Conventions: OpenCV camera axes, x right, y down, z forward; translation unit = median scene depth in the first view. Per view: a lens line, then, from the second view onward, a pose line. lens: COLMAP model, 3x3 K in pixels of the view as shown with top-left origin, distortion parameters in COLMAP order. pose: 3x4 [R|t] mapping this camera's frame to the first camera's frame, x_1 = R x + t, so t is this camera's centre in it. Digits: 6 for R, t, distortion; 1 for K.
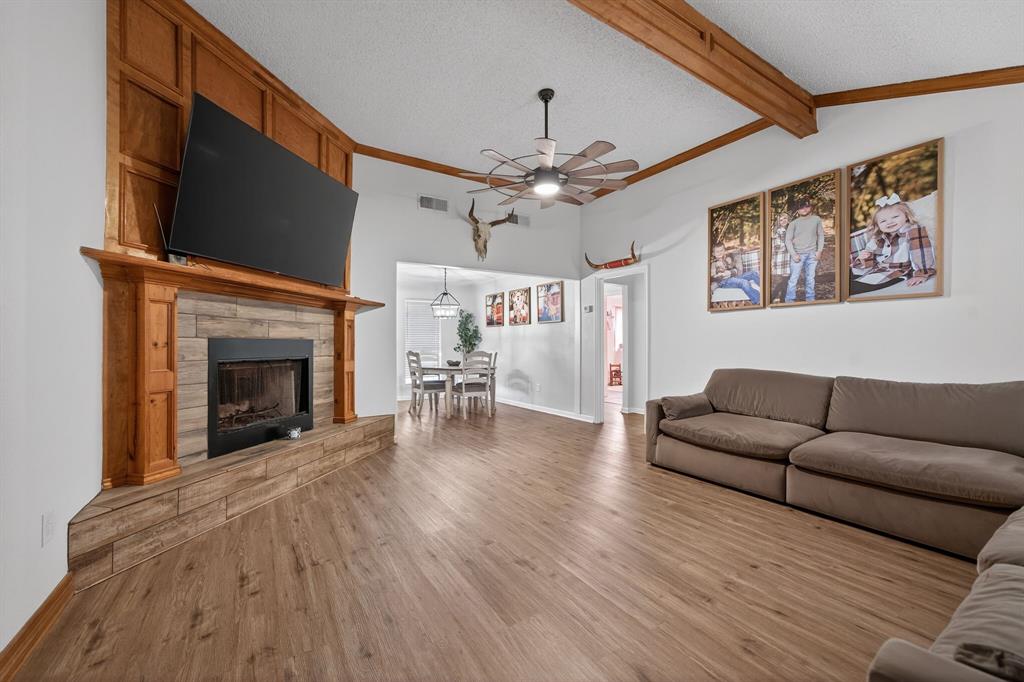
lens RADIAL K [[399.9, 0, 507.4], [0, 399.9, 343.3], [0, 0, 1]] dist [0.001252, 0.000199]
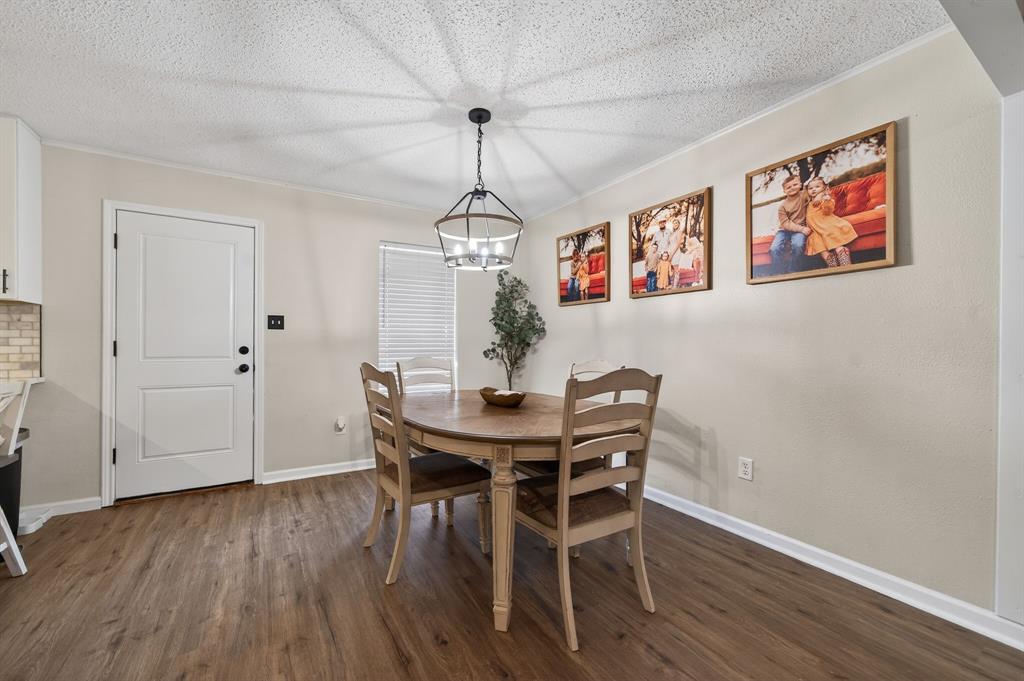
lens RADIAL K [[399.9, 0, 515.4], [0, 399.9, 342.7], [0, 0, 1]] dist [0.001252, 0.000199]
pose [[0.999975, 0.005662, 0.004176, -0.096182], [-0.005657, 0.999983, -0.001039, 0.001505], [-0.004181, 0.001016, 0.999991, 0.504356]]
